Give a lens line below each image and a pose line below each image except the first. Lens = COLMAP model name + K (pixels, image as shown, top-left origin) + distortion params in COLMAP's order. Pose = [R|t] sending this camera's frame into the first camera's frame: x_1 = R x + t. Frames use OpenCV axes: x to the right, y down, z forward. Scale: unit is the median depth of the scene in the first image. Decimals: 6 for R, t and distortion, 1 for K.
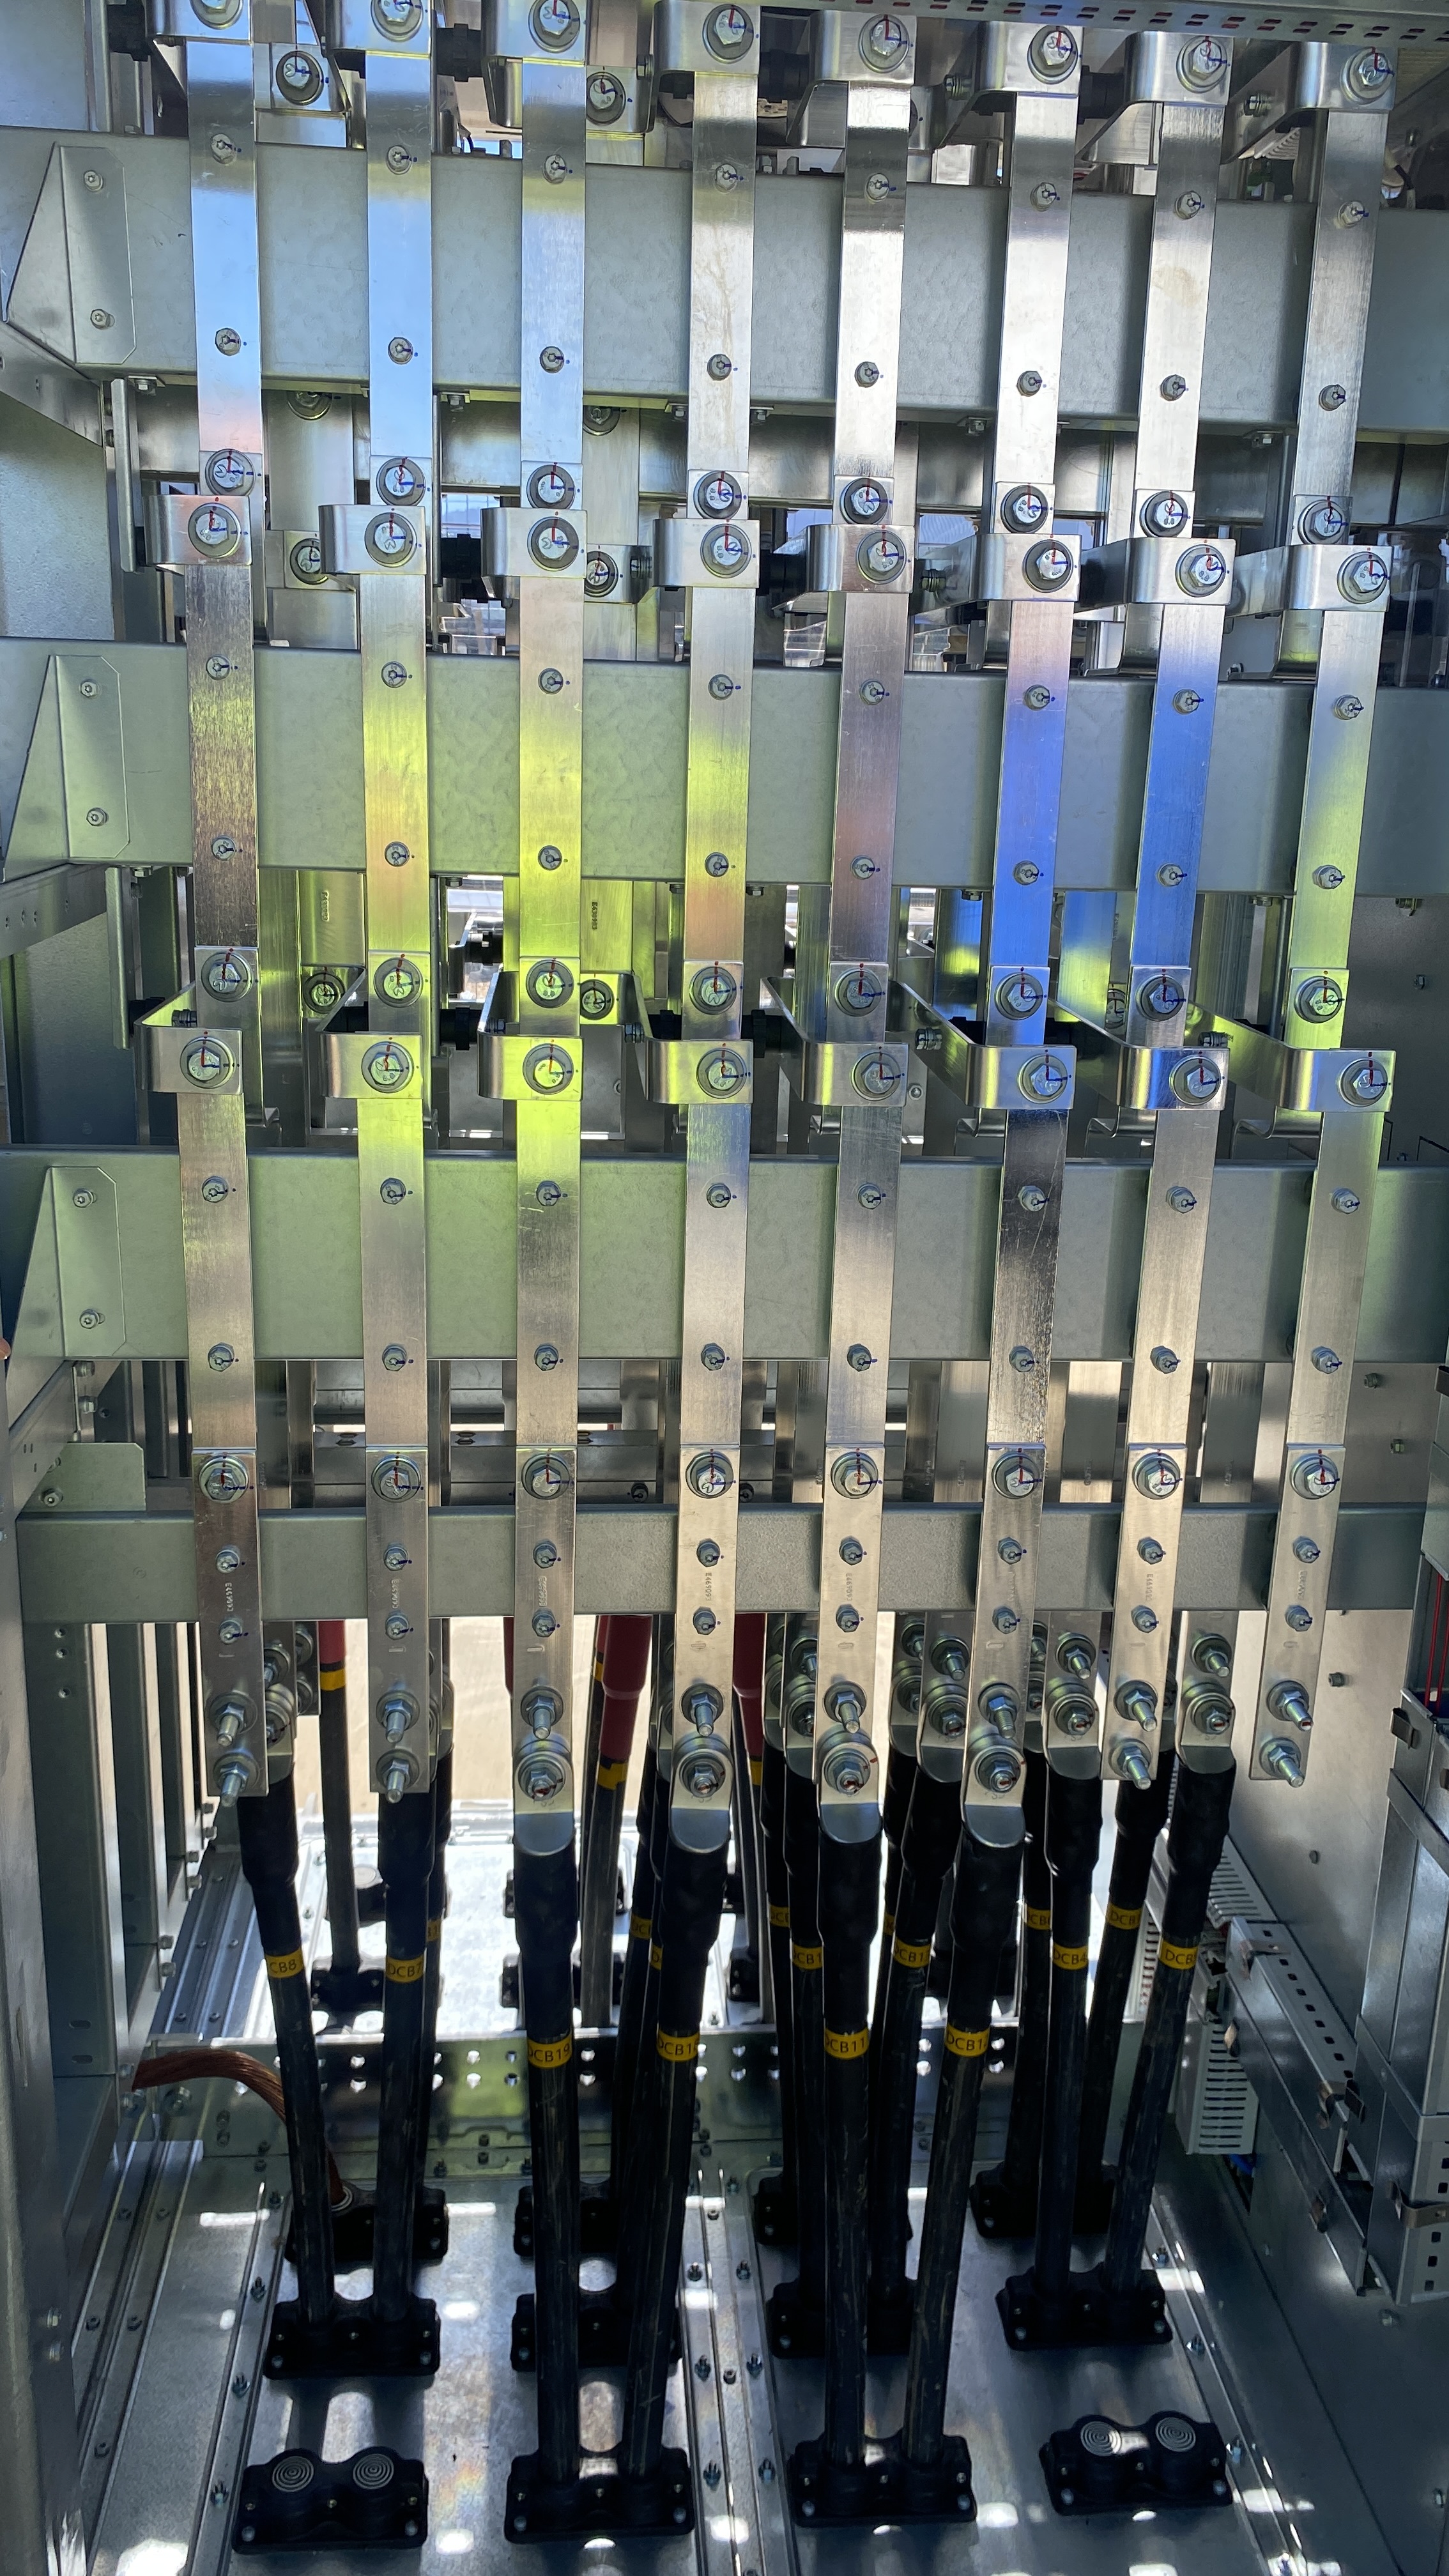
lens RADIAL K [[1995.4, 0, 724.5], [0, 1995.4, 1288.0], [0, 0, 1]] dist [0.062923, -0.083180]
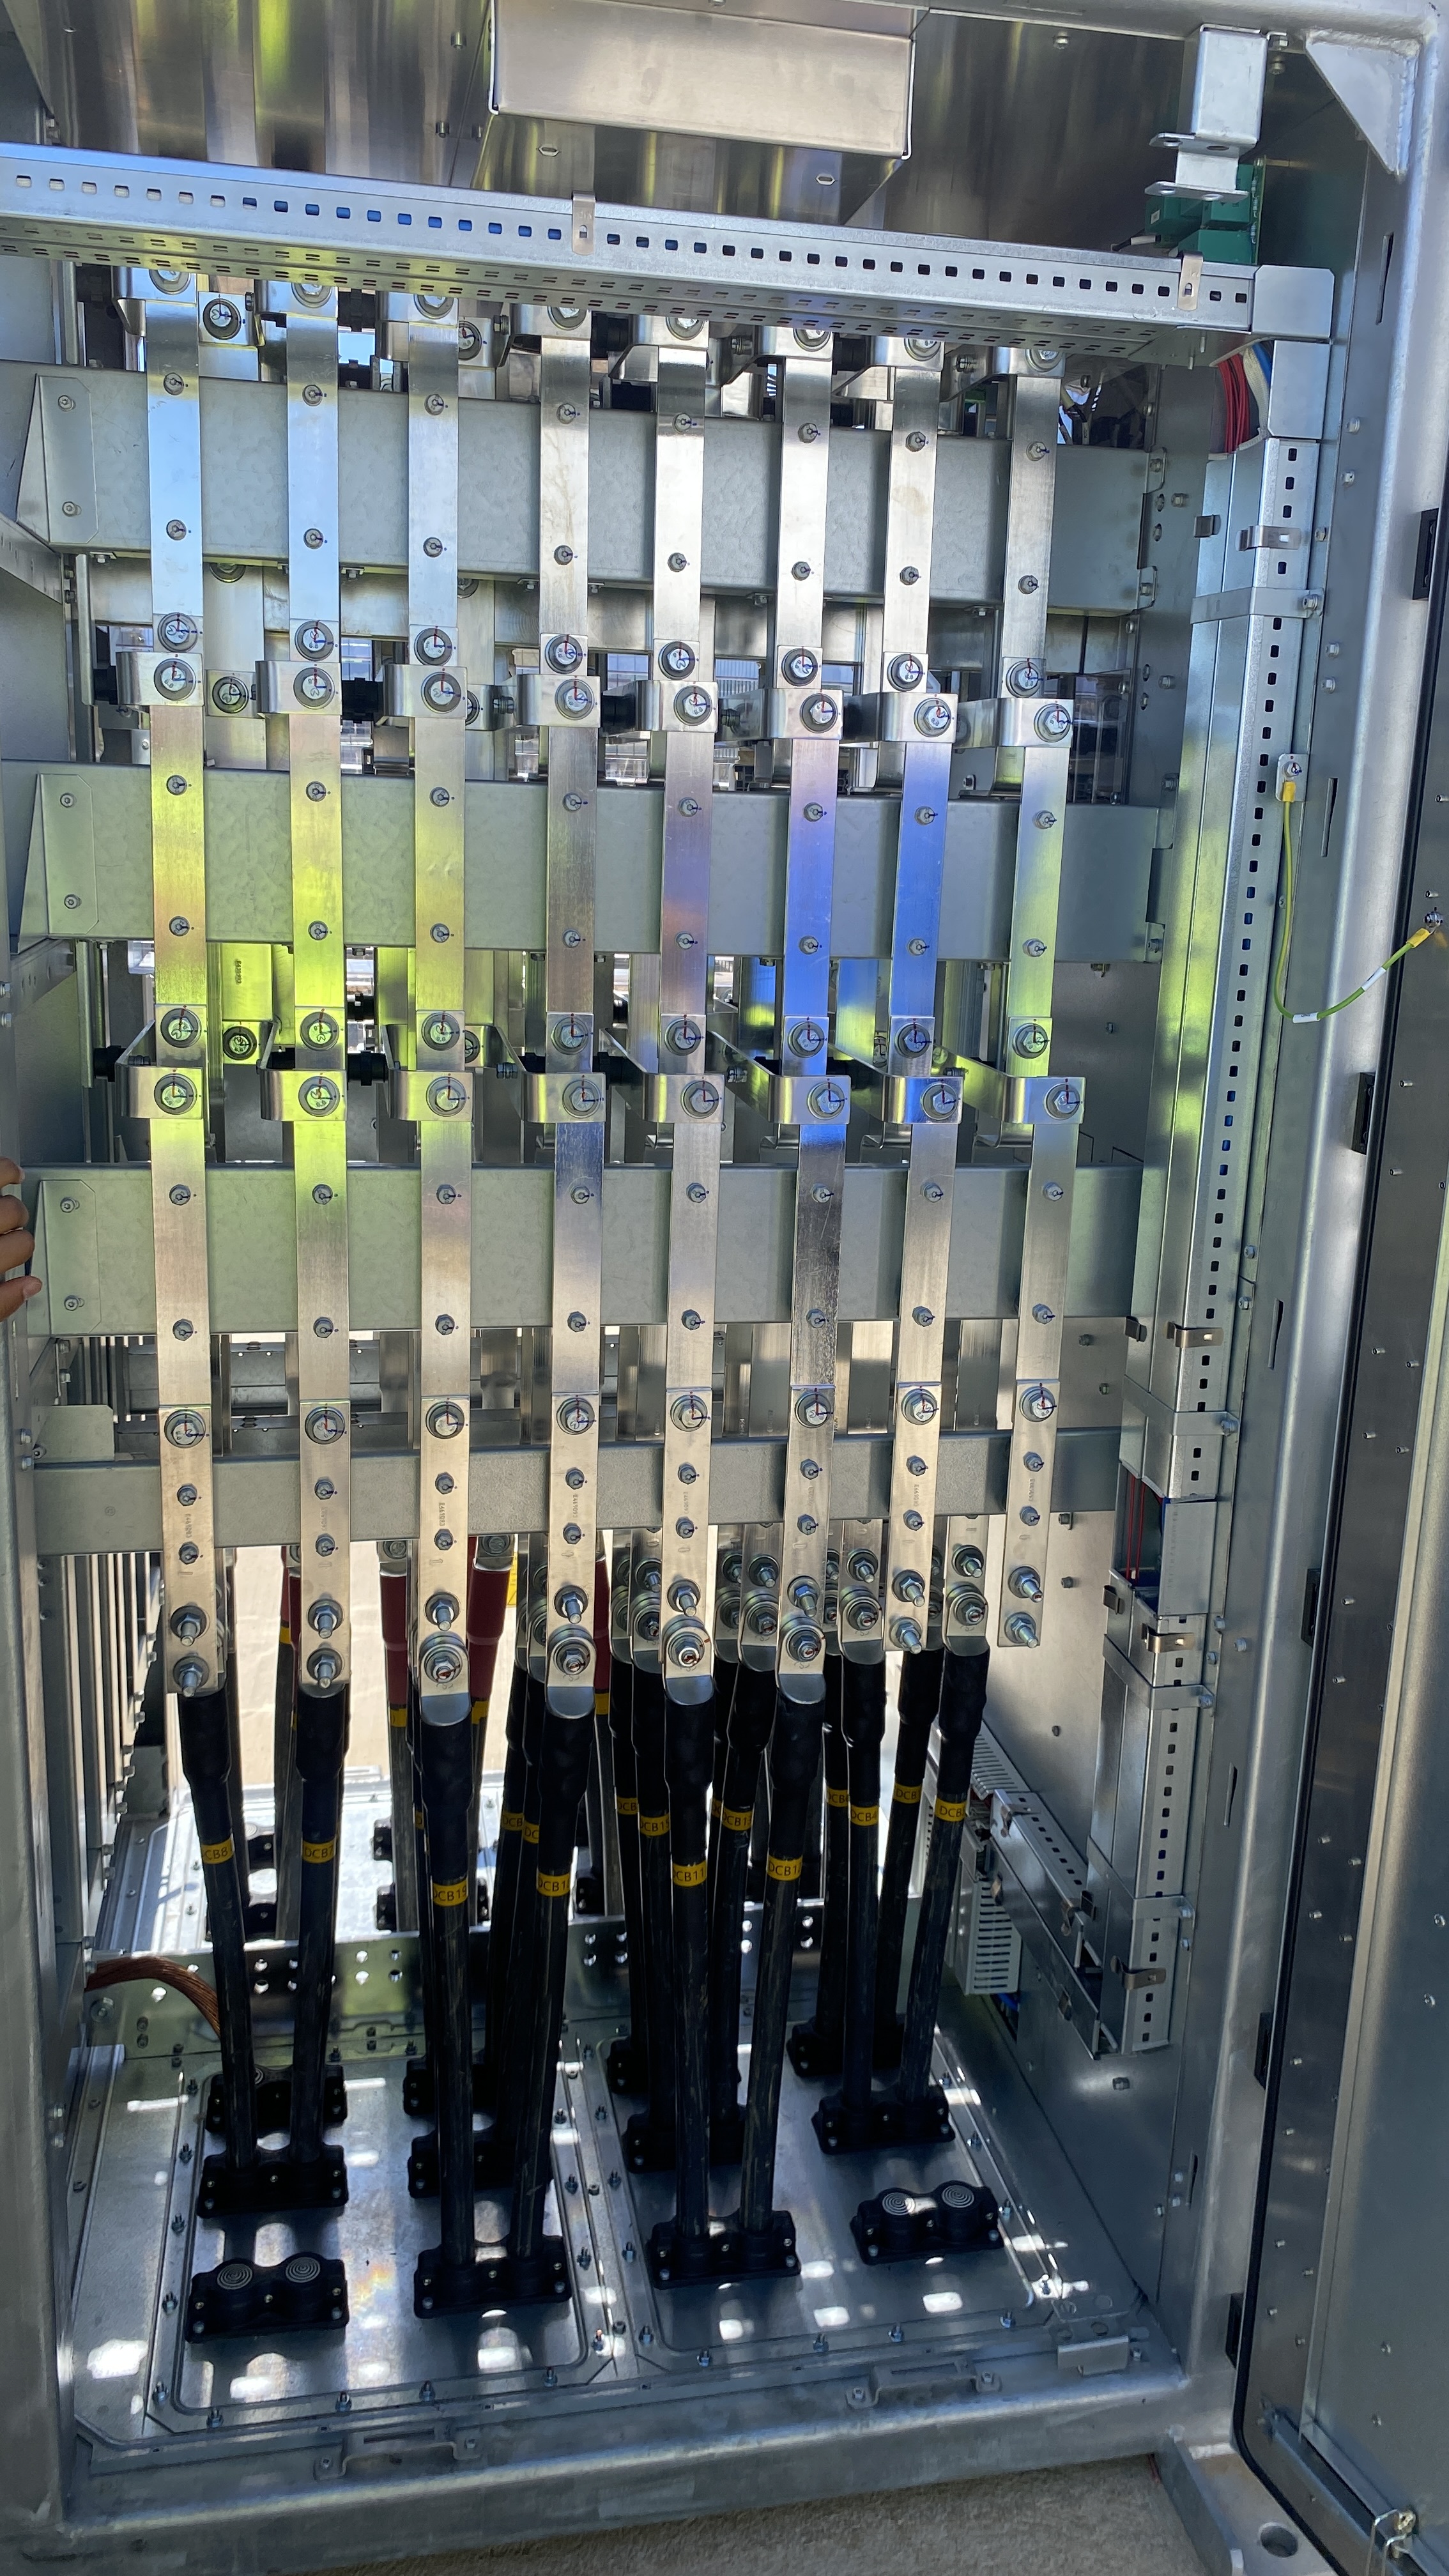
lens RADIAL K [[1885.9, 0, 724.5], [0, 1885.9, 1288.0], [0, 0, 1]] dist [0.135003, -0.273759]
pose [[0.994464, -0.021792, 0.102792, -0.032879], [0.024307, 0.999433, -0.023283, 0.040090], [-0.102227, 0.025653, 0.994430, -0.199476]]
